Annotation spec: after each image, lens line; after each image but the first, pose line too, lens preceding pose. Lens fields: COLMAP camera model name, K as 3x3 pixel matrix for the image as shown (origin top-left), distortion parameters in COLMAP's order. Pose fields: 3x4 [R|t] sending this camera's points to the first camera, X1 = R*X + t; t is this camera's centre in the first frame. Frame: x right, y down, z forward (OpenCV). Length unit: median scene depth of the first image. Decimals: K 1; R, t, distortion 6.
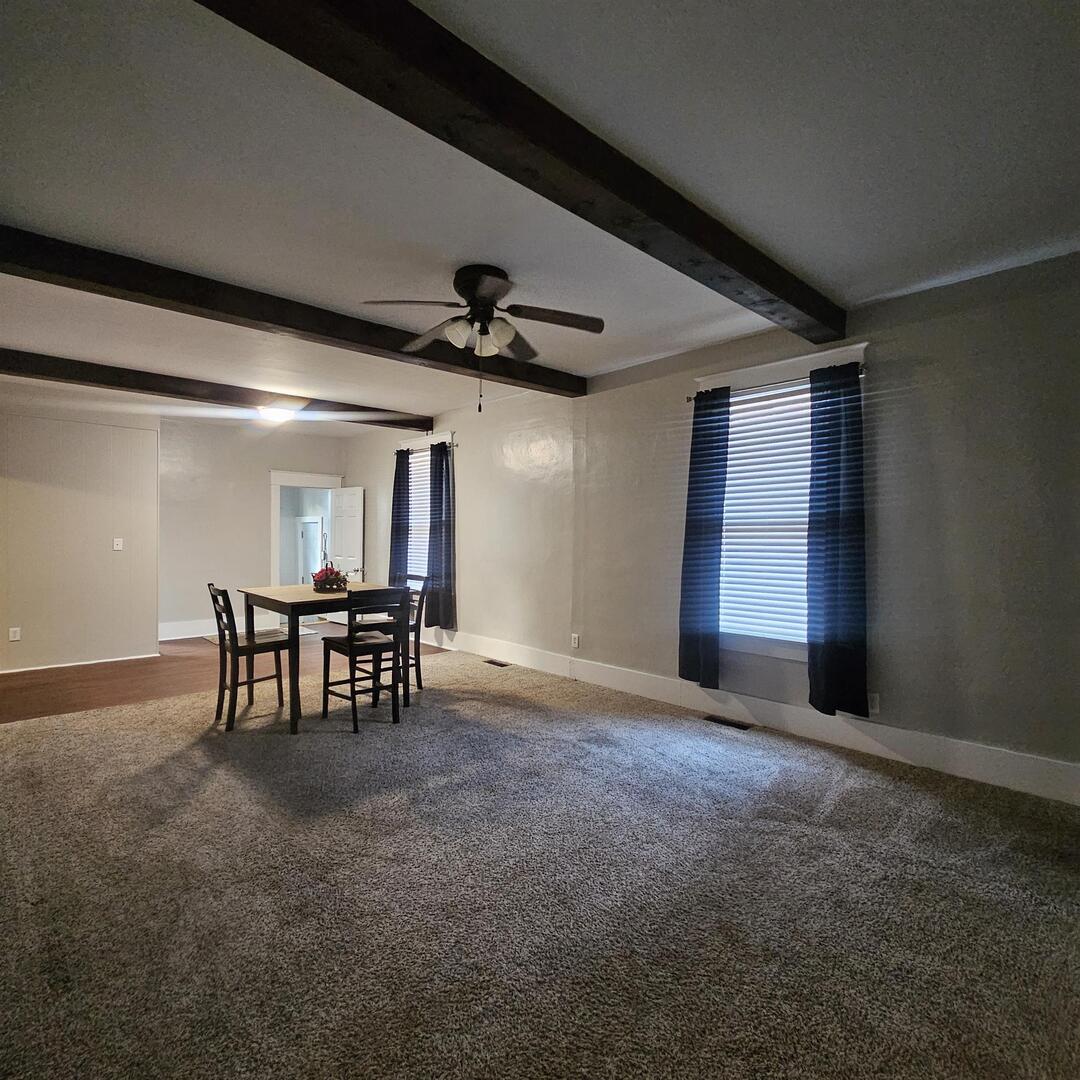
lens RADIAL K [[581.2, 0, 540.0], [0, 581.2, 540.0], [0, 0, 1]] dist [0.001103, 0.000472]
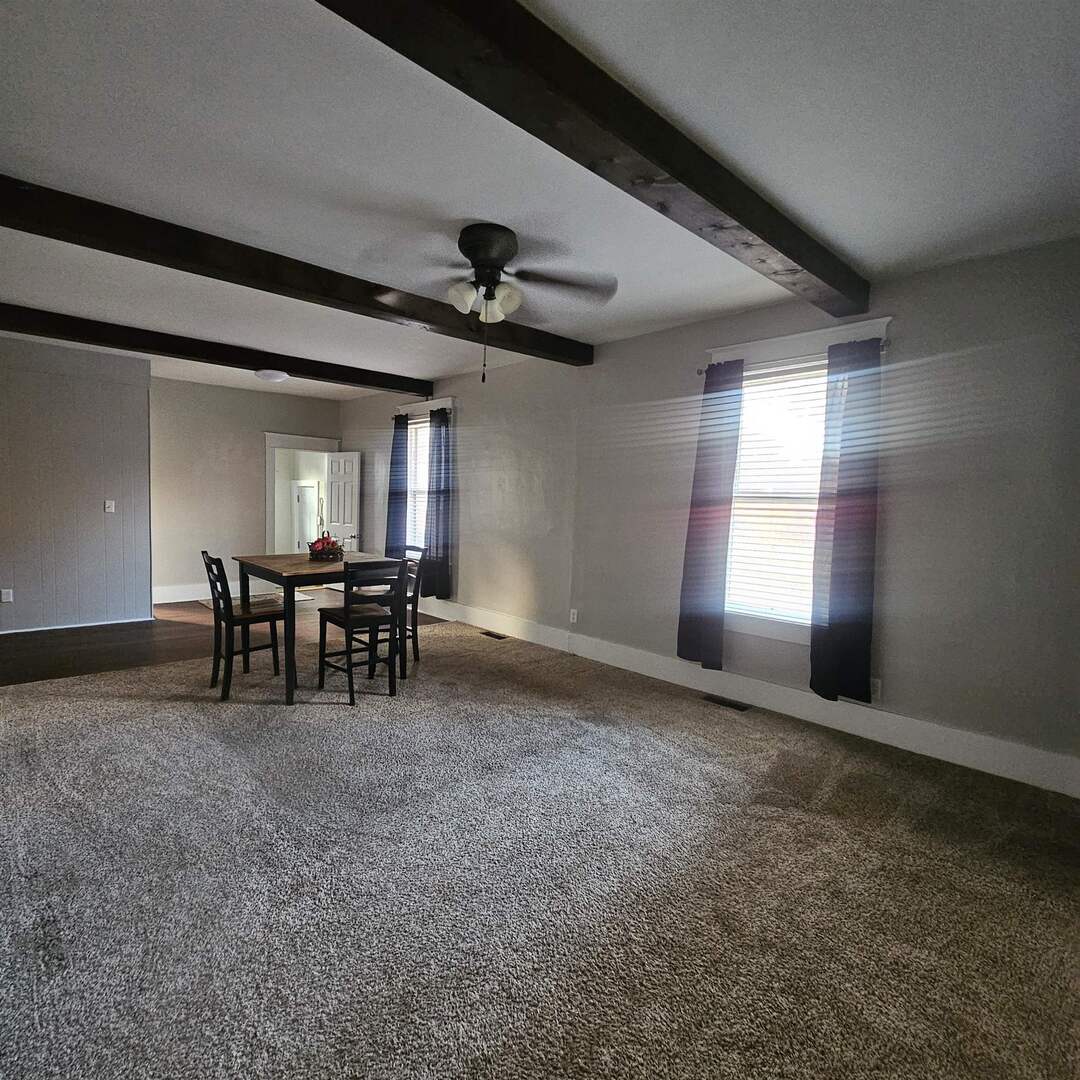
lens RADIAL K [[585.0, 0, 538.6], [0, 585.0, 542.6], [0, 0, 1]] dist [0.001686, 0.000842]
pose [[0.999702, 0.024297, 0.002544, -0.010850], [-0.024407, 0.997829, 0.061176, -0.020647], [-0.001052, -0.061220, 0.998124, 0.026497]]
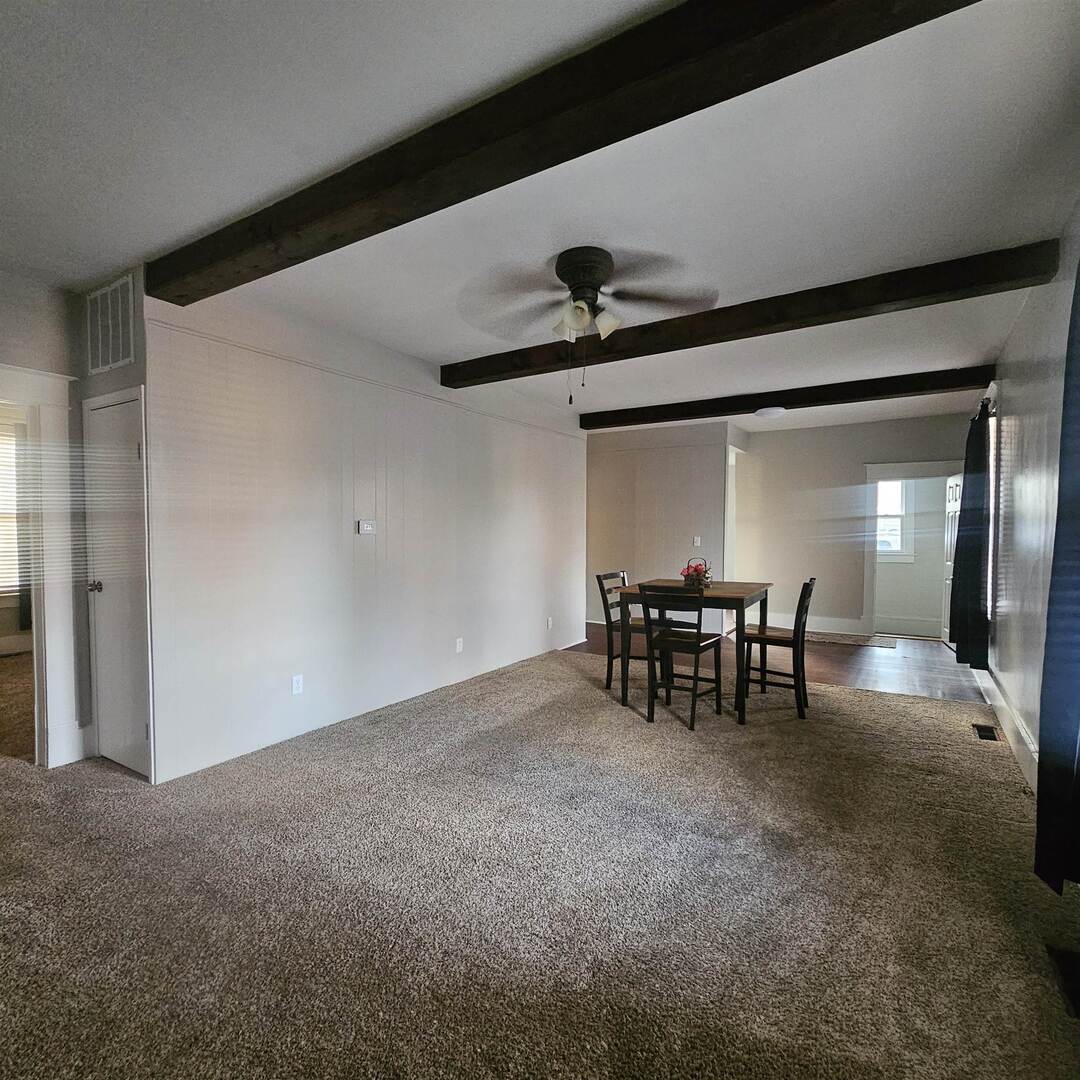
lens RADIAL K [[582.4, 0, 540.3], [0, 582.4, 554.1], [0, 0, 1]] dist [-0.000801, -0.000385]
pose [[0.263097, 0.035403, -0.964120, 0.925980], [-0.012758, 0.999367, 0.033216, -0.003181], [0.964685, 0.003562, 0.263382, 0.782092]]
